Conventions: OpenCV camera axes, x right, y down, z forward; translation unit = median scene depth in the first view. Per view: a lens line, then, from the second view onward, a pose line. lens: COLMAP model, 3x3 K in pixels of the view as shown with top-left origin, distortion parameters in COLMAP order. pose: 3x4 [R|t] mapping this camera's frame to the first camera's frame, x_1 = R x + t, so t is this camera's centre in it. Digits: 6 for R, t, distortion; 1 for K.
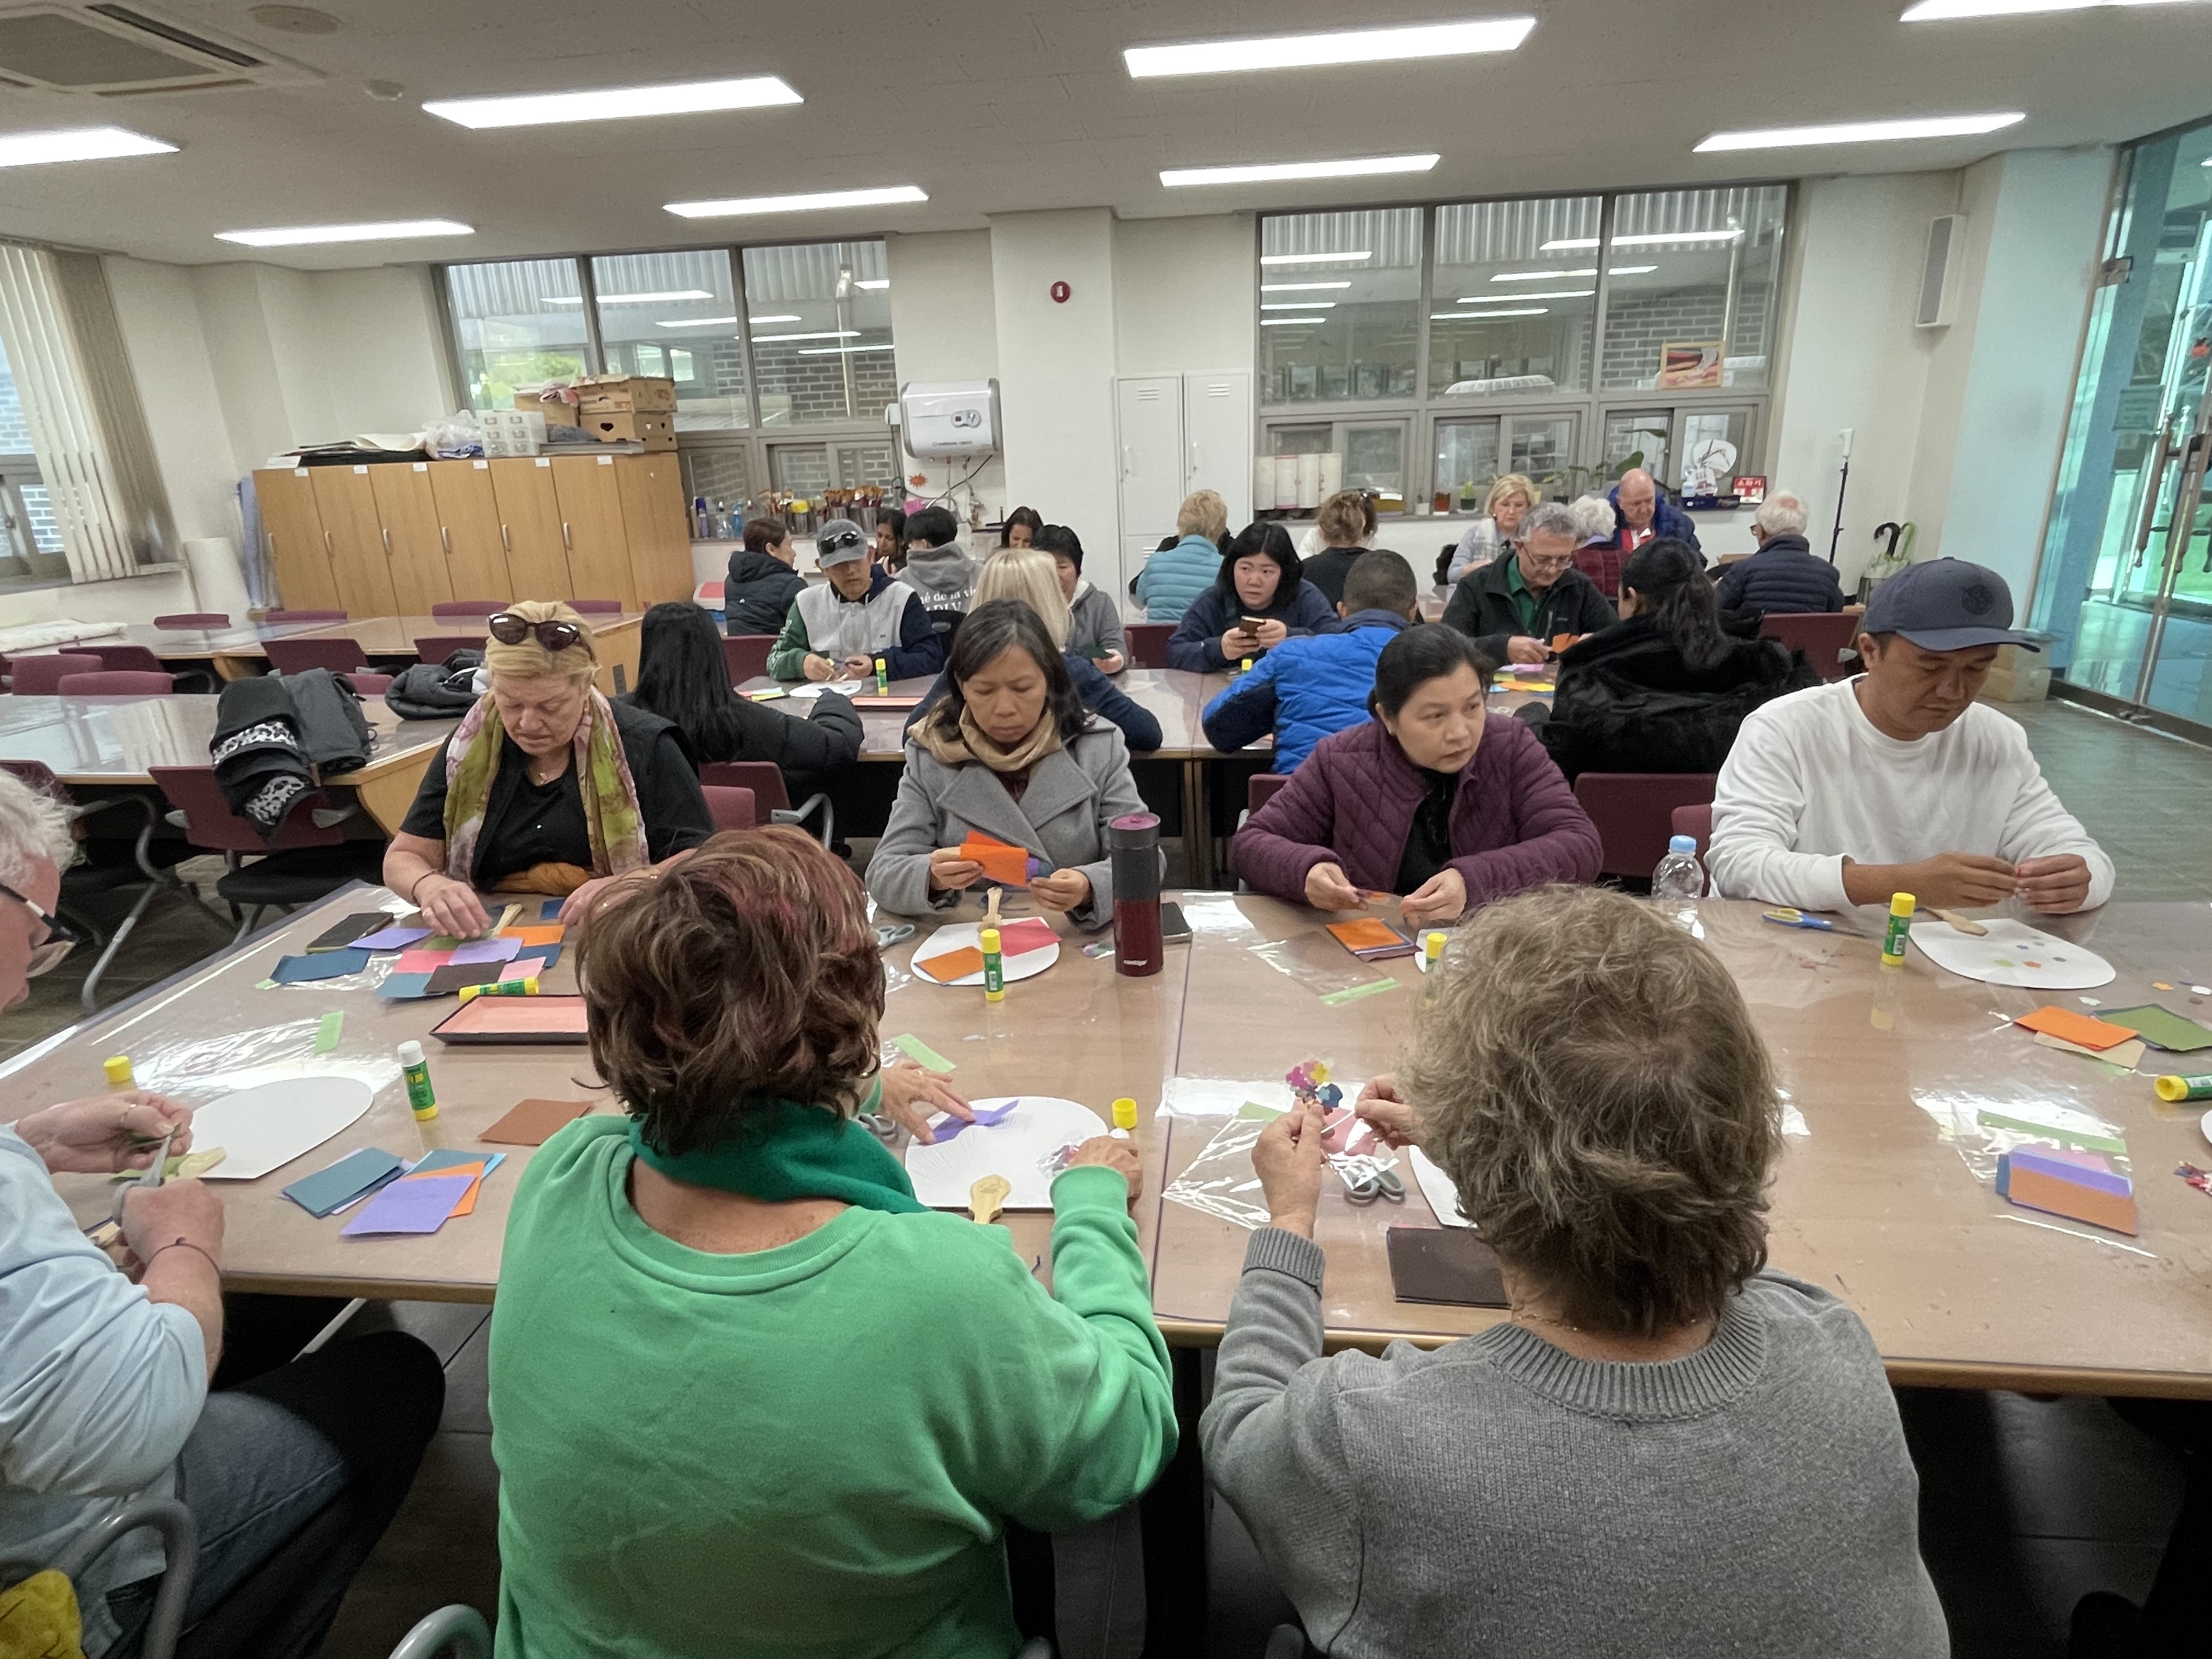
lens RADIAL K [[1214.4, 0, 1106.0], [0, 1214.4, 829.5], [0, 0, 1]] dist [-0.004537, -0.001069]
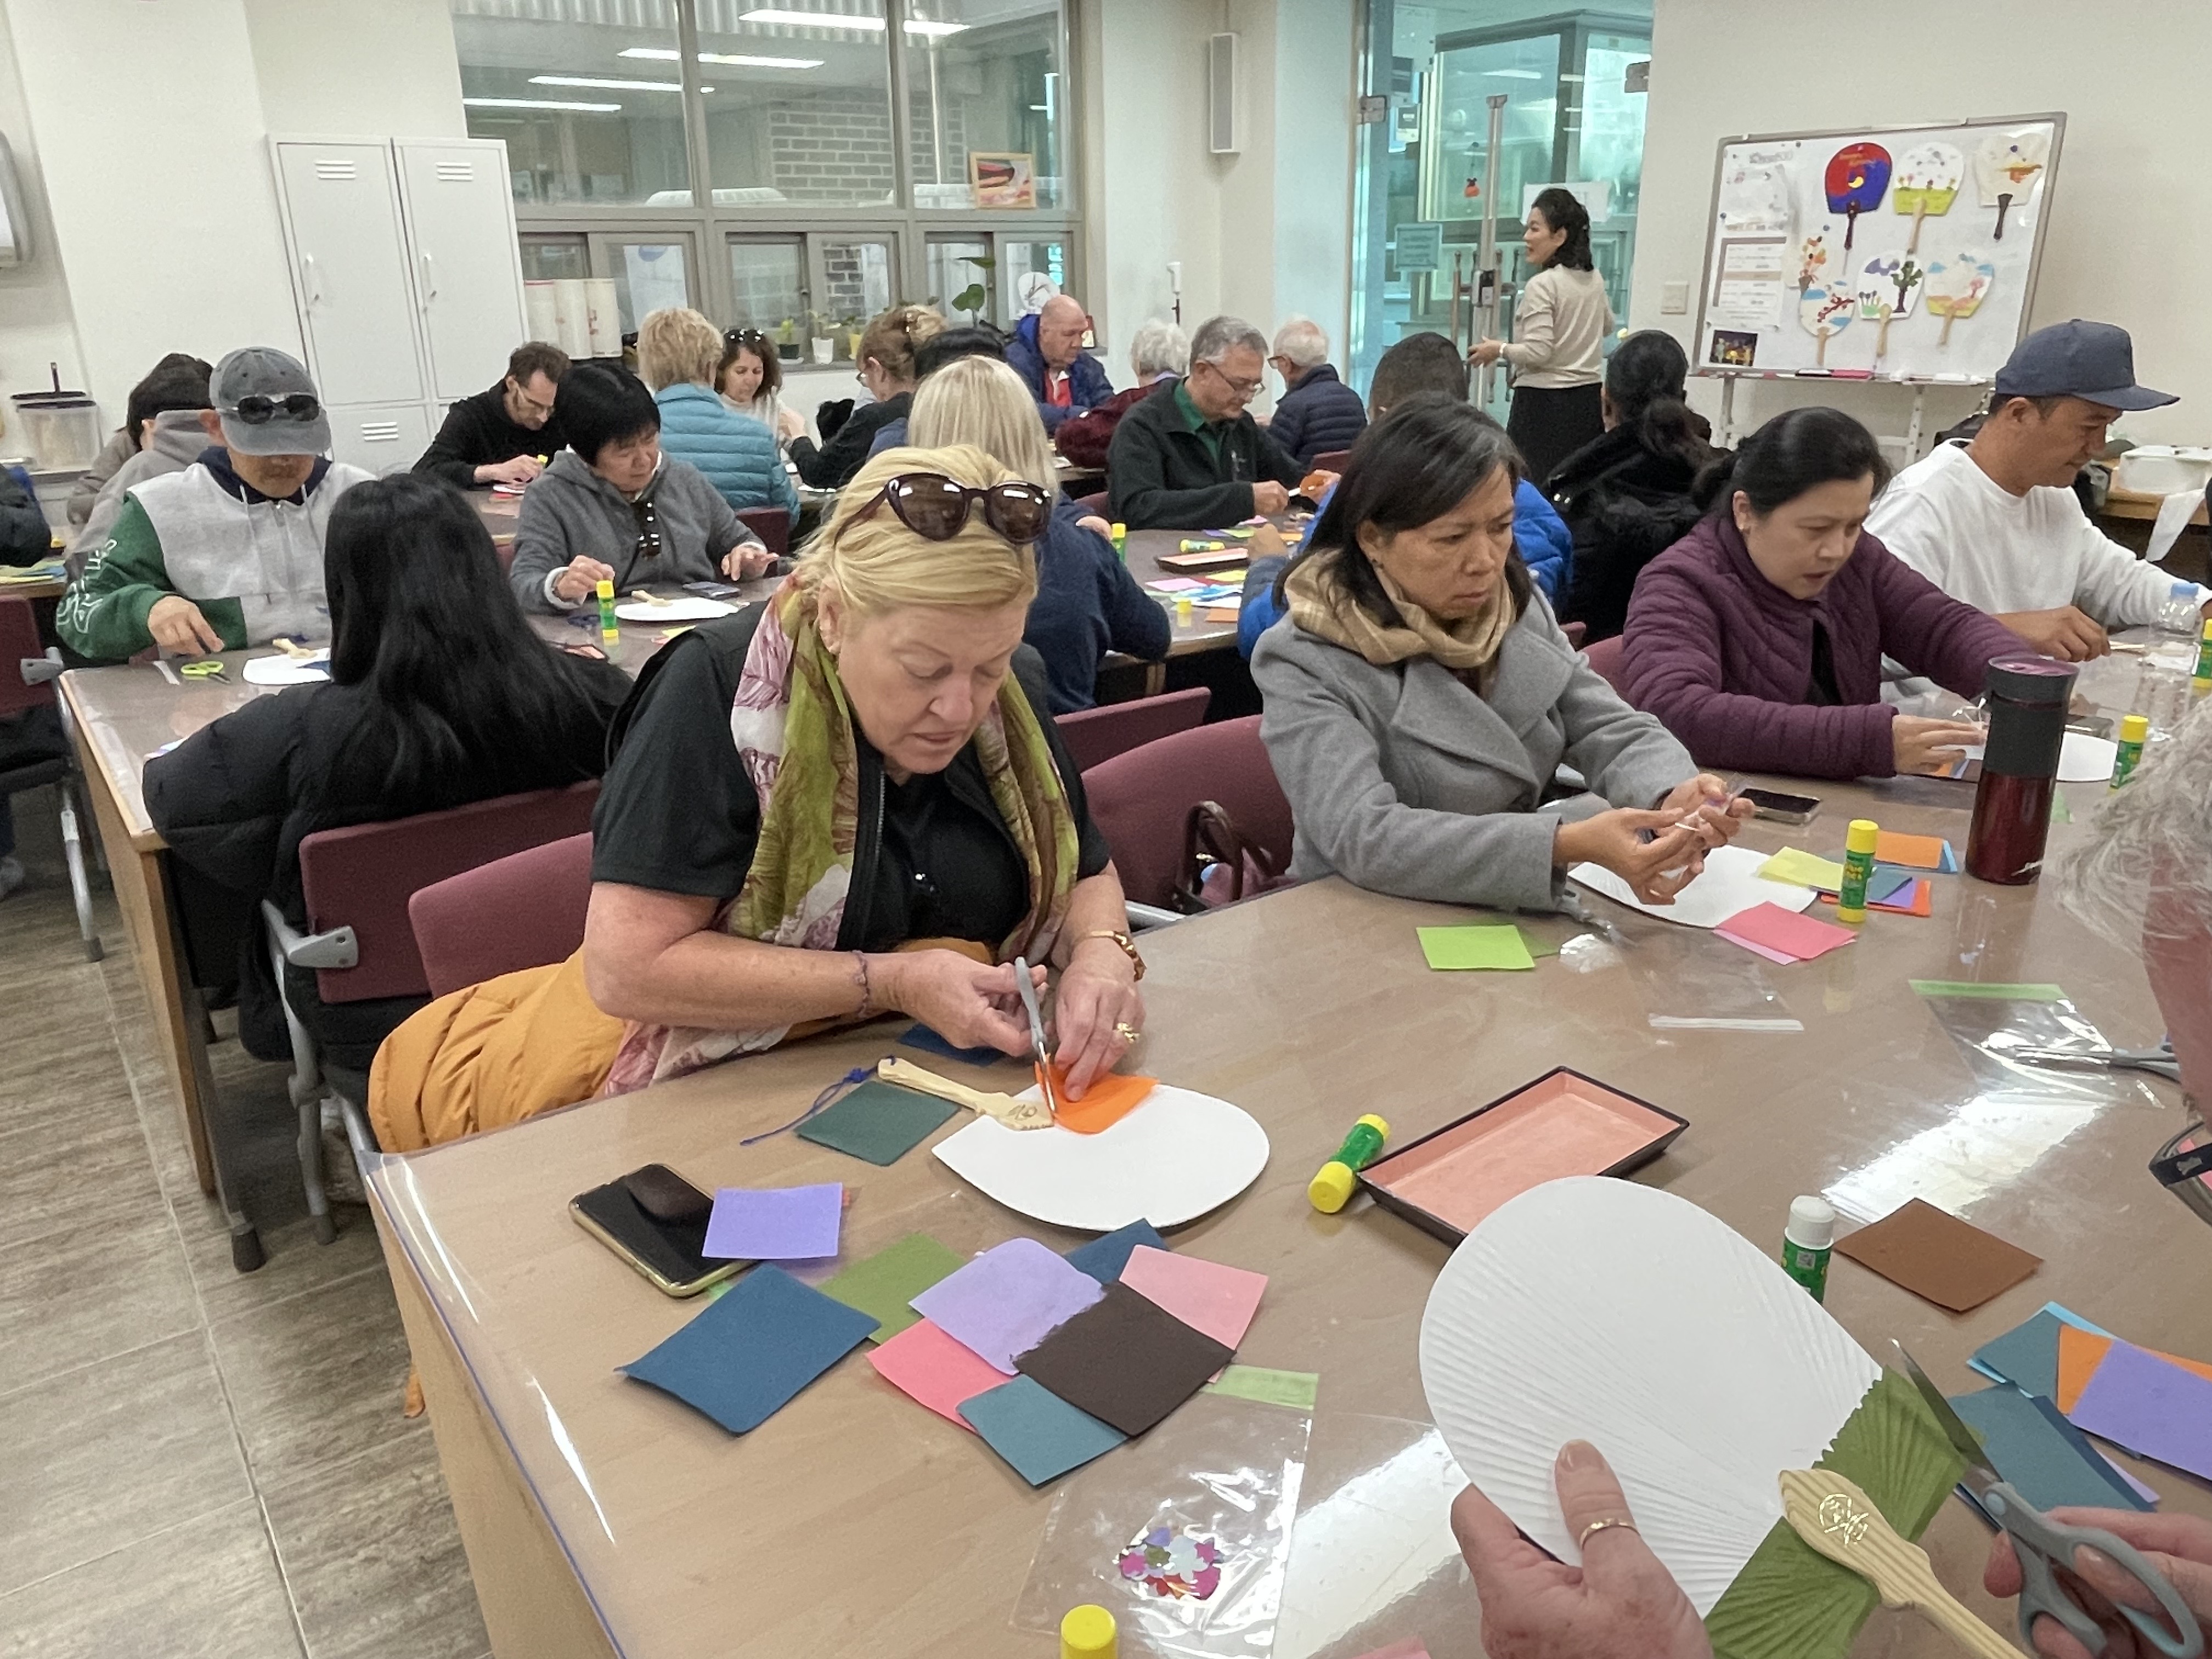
lens RADIAL K [[1565.4, 0, 1106.0], [0, 1565.4, 829.5], [0, 0, 1]] dist [0.005677, 0.002168]
pose [[0.781274, -0.187202, 0.595455, -0.216211], [0.170811, 0.981673, 0.084509, -0.016757], [-0.600363, 0.035686, 0.798931, 0.097737]]
